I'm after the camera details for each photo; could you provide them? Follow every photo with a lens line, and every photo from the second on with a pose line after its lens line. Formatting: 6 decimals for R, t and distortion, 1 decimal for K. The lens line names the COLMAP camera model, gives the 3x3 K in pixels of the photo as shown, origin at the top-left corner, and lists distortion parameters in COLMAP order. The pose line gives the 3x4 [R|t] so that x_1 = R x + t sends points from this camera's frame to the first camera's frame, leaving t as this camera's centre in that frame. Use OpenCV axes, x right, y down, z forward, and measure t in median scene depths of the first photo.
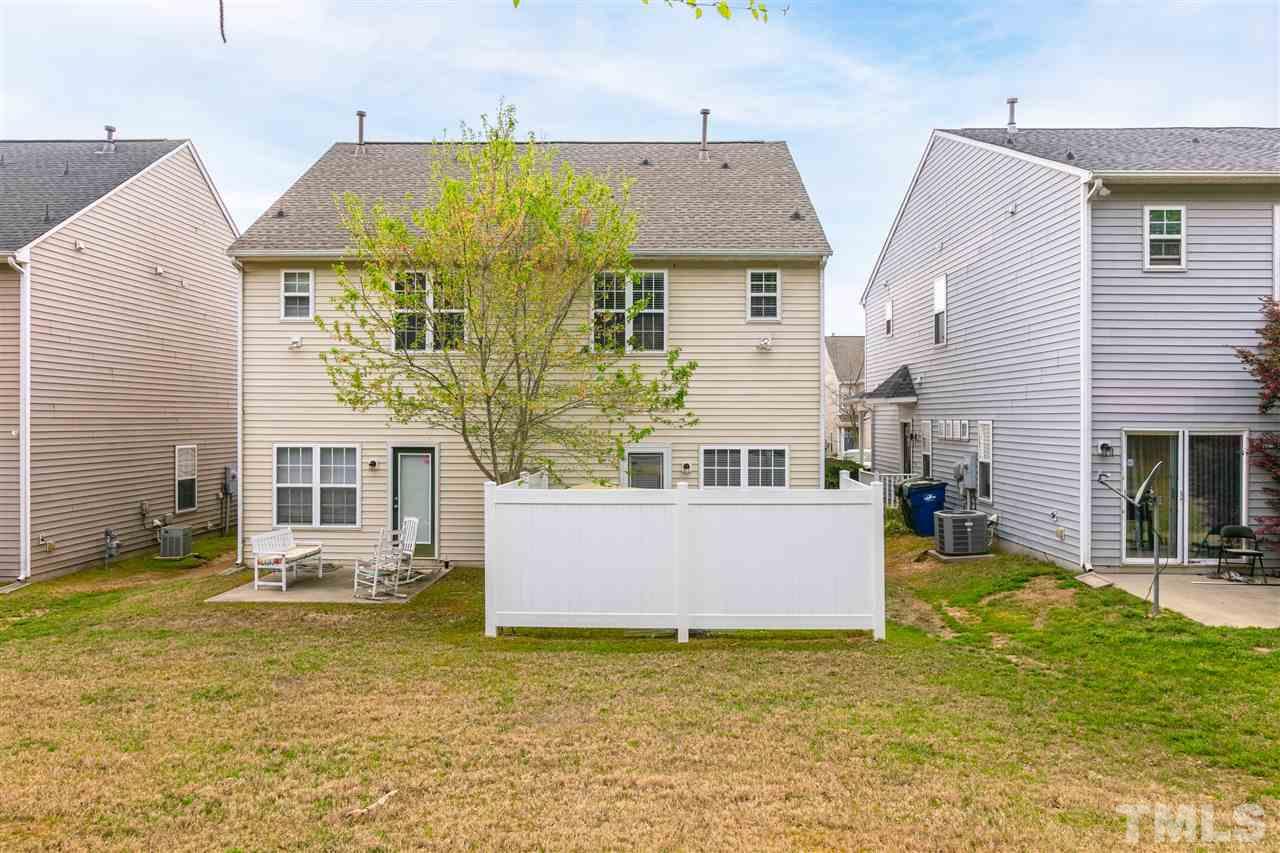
lens RADIAL K [[886.0, 0, 639.8], [0, 886.0, 424.0], [0, 0, 1]] dist [0.002334, -0.008223]
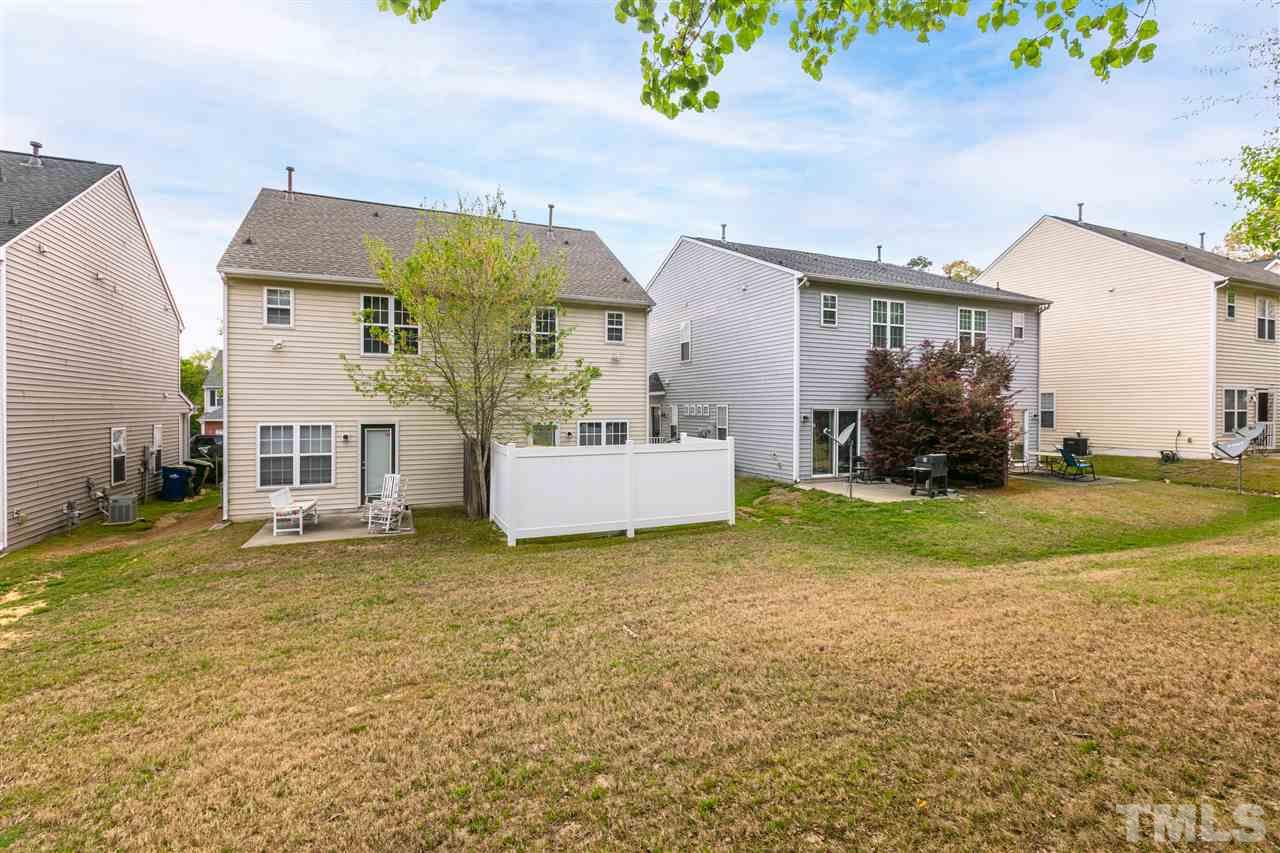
lens RADIAL K [[583.6, 0, 646.1], [0, 583.6, 414.2], [0, 0, 1]] dist [0.001301, 0.000898]
pose [[0.904830, -0.008293, 0.425692, -0.266569], [0.006083, 0.999960, 0.006552, 0.007273], [-0.425729, -0.003339, 0.904844, 0.005139]]
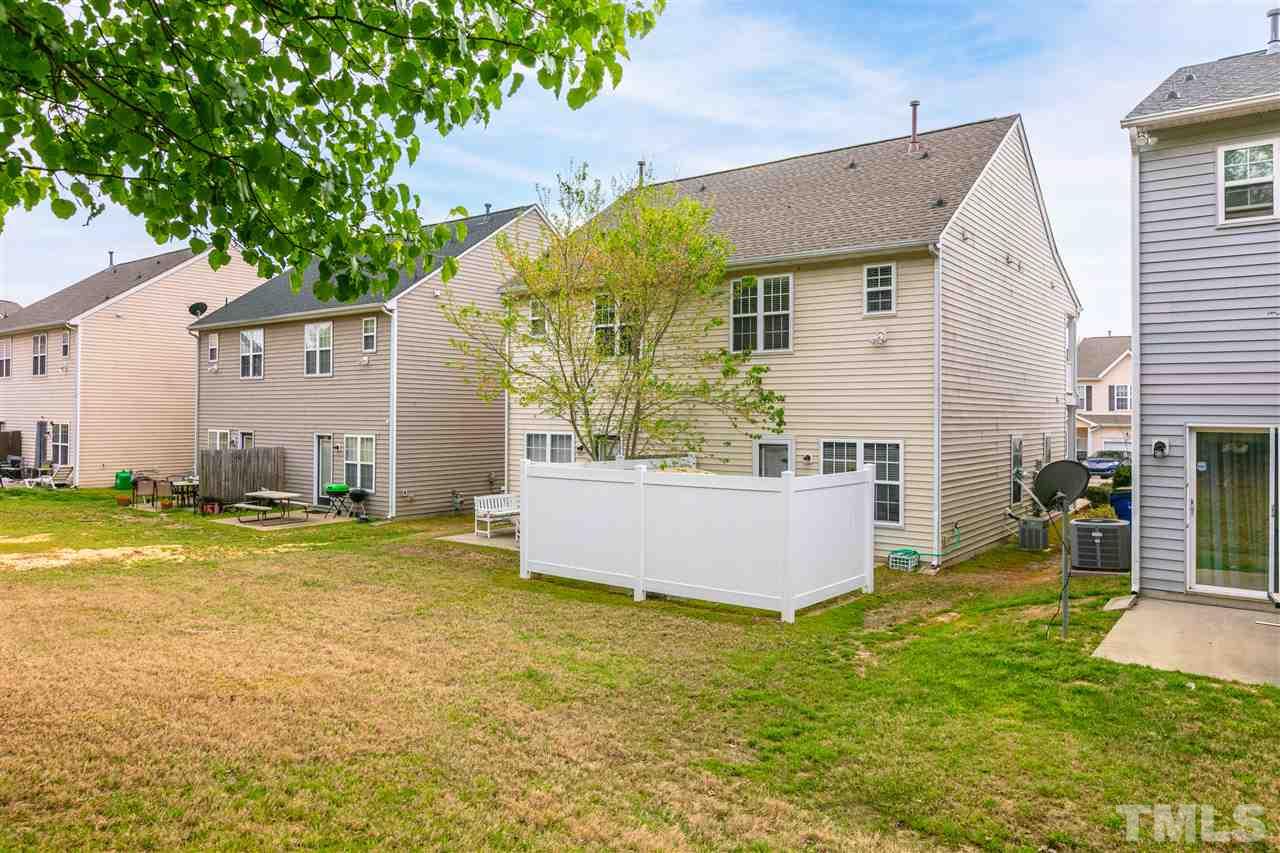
lens RADIAL K [[876.1, 0, 643.5], [0, 876.1, 405.3], [0, 0, 1]] dist [0.007138, -0.010804]
pose [[0.804955, -0.003935, -0.593323, 0.514419], [-0.007742, 0.999823, -0.017134, 0.004683], [0.593285, 0.018386, 0.804782, 0.045277]]
